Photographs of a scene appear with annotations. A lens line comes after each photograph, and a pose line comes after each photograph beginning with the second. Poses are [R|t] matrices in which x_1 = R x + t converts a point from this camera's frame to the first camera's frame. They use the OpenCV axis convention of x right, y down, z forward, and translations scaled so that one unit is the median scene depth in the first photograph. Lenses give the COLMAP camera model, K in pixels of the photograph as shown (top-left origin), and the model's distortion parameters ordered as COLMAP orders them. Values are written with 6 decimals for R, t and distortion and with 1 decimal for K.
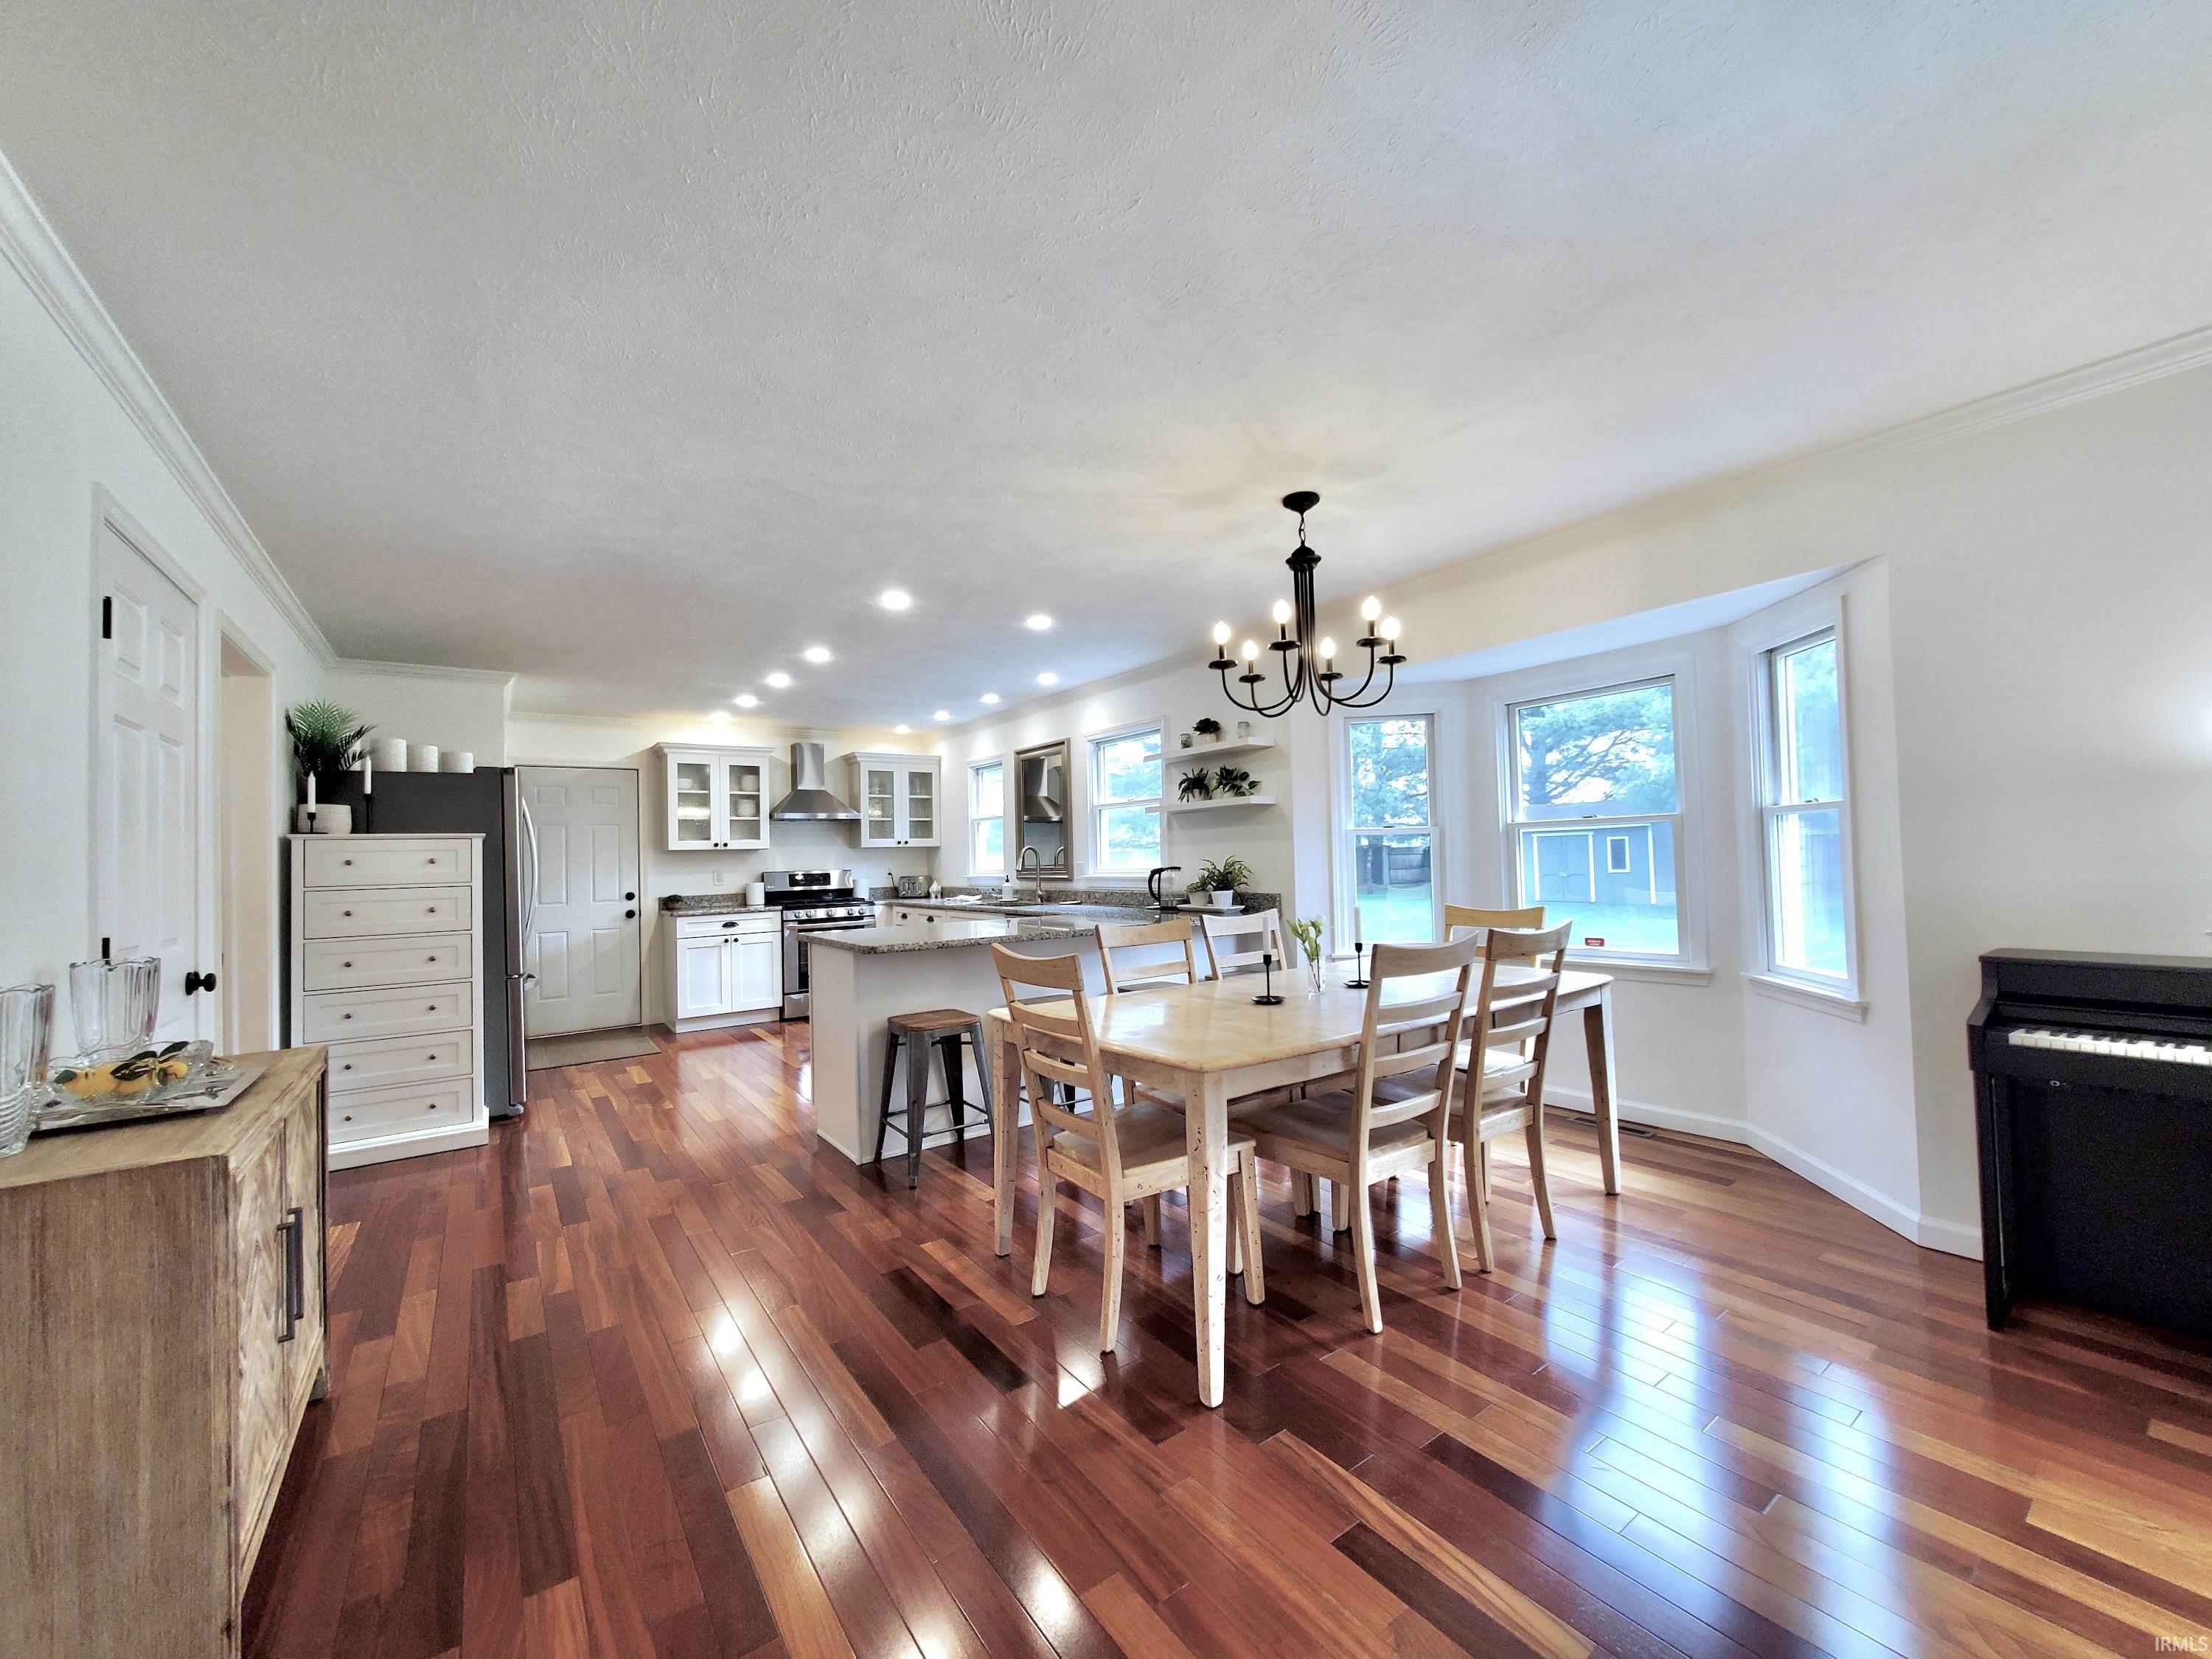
lens RADIAL K [[871.9, 0, 1115.3], [0, 871.9, 830.7], [0, 0, 1]] dist [-0.001381, -0.002188]
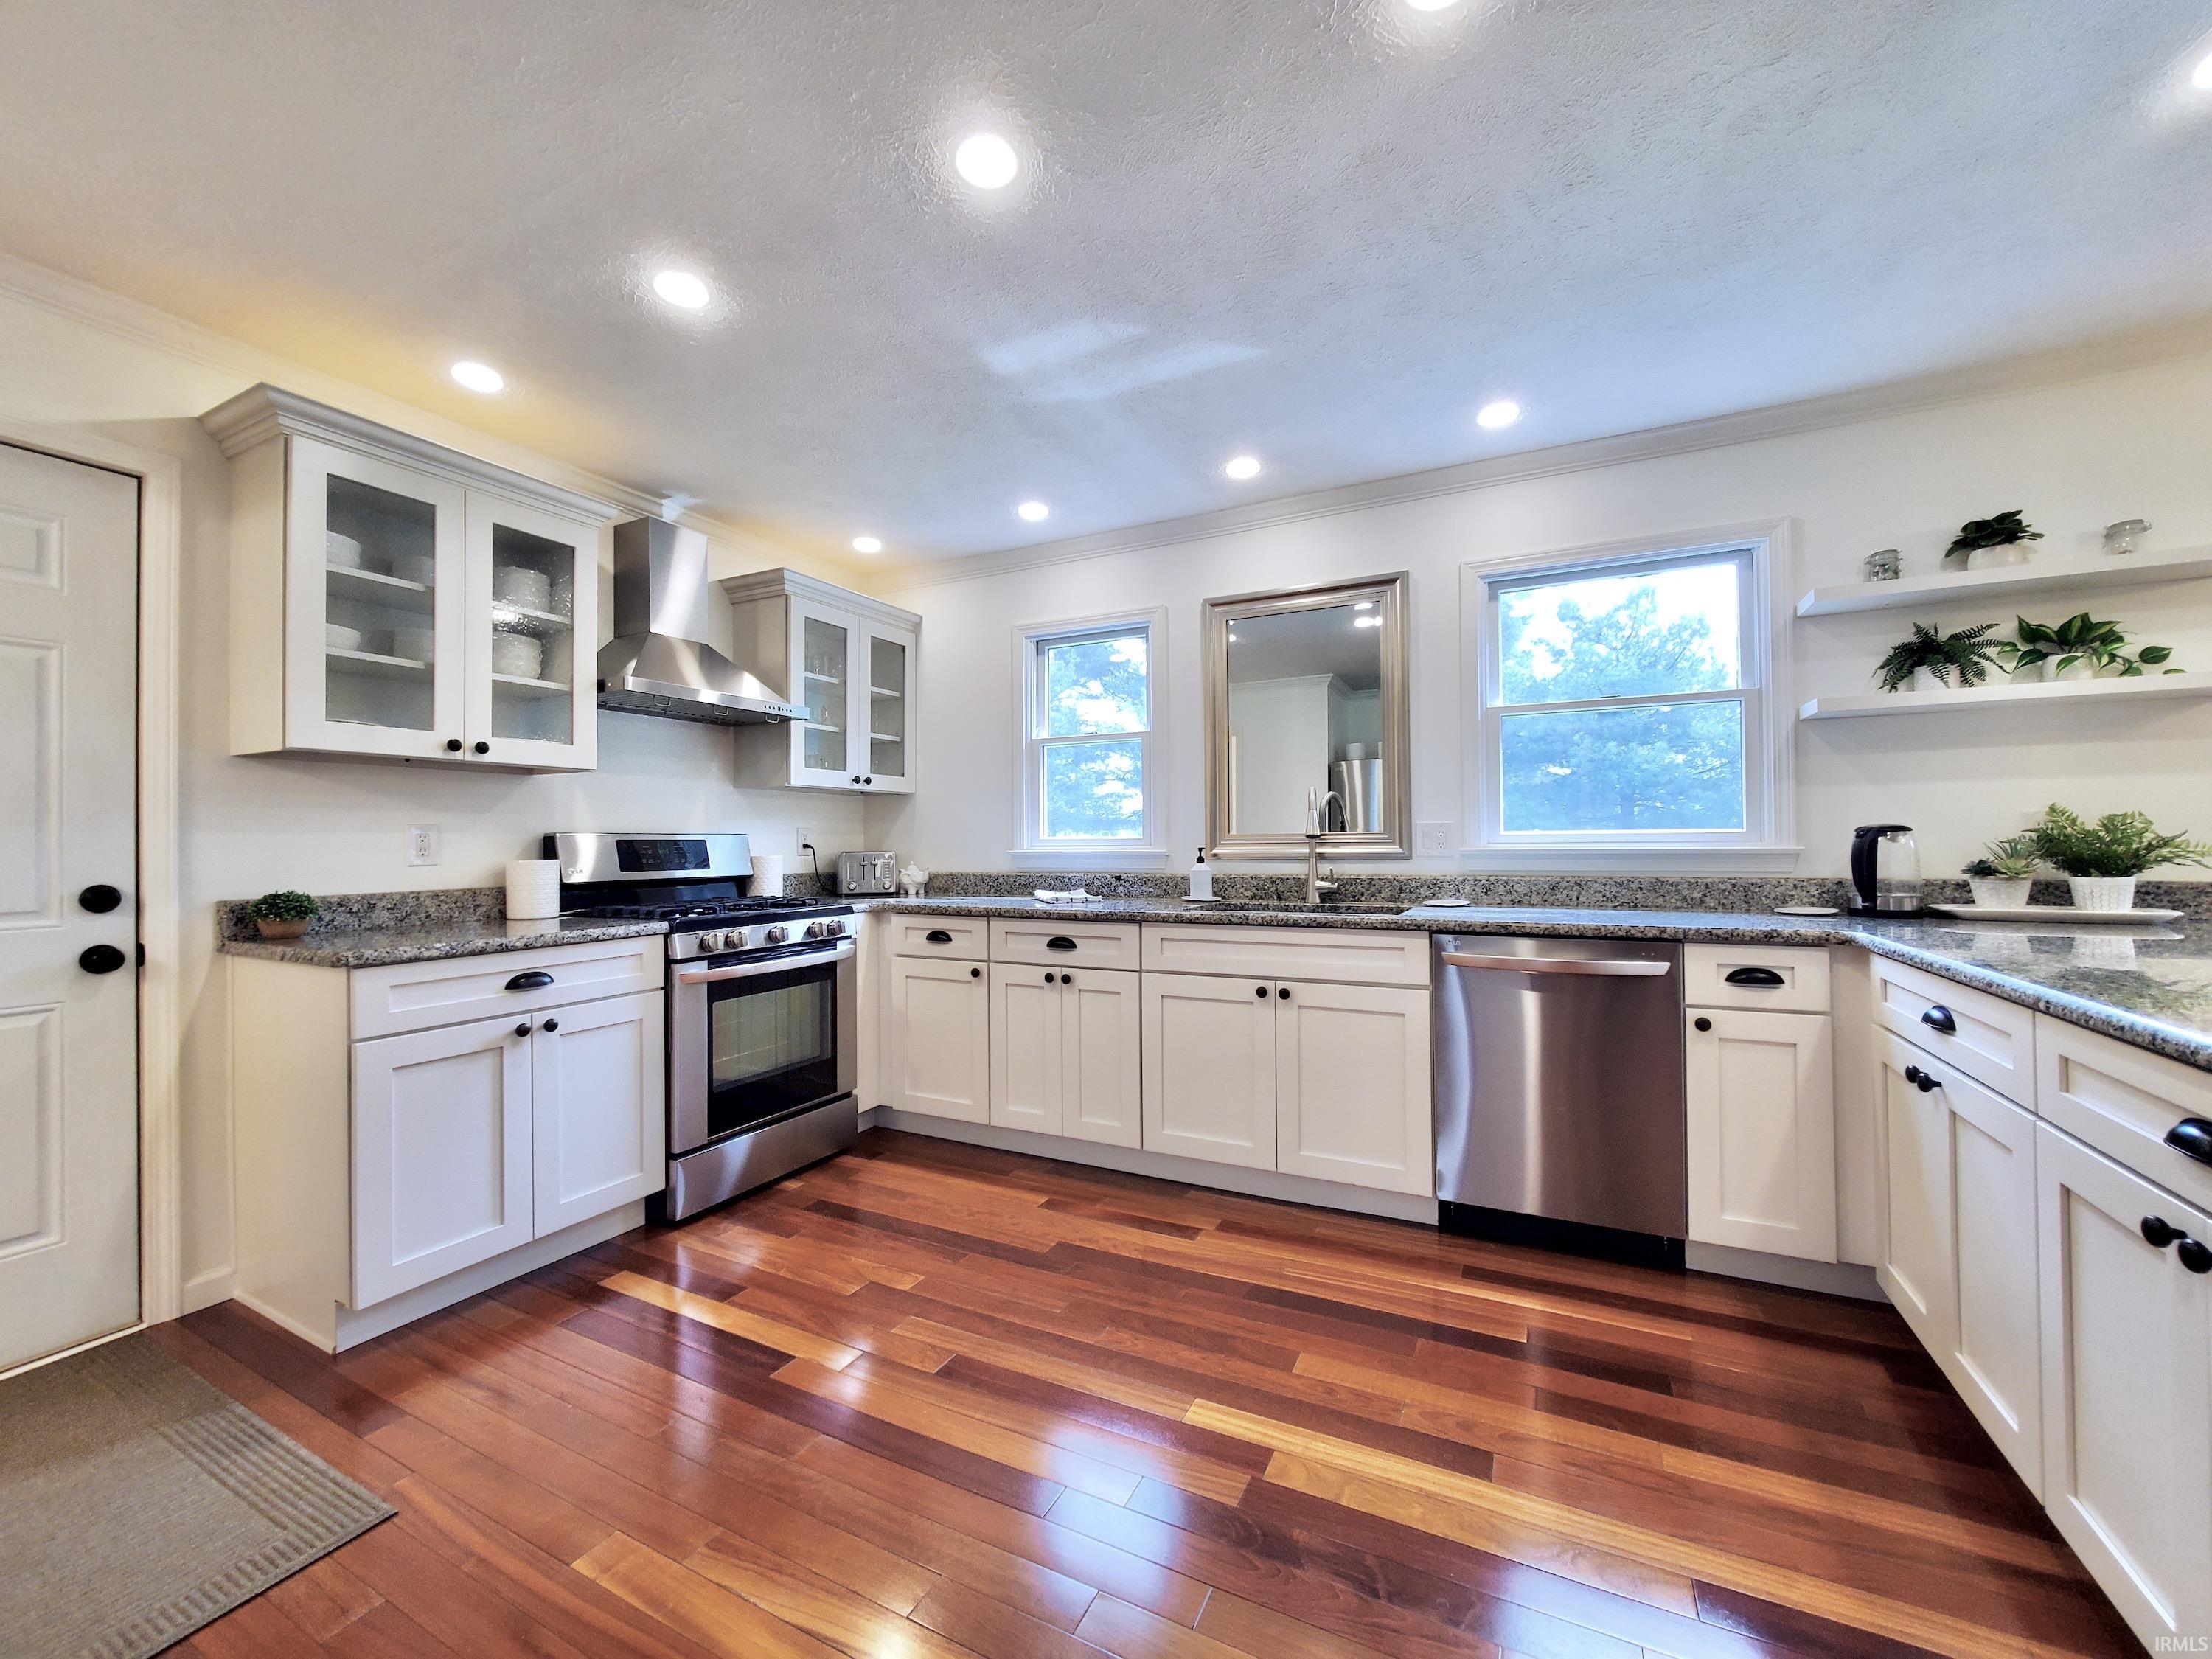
lens RADIAL K [[871.9, 0, 1117.8], [0, 871.9, 832.9], [0, 0, 1]] dist [-0.001381, -0.002188]
pose [[0.884345, 0.025183, 0.466153, -0.422085], [-0.029535, 0.999562, 0.002030, 0.045866], [-0.465898, -0.015563, 0.884702, 0.632131]]
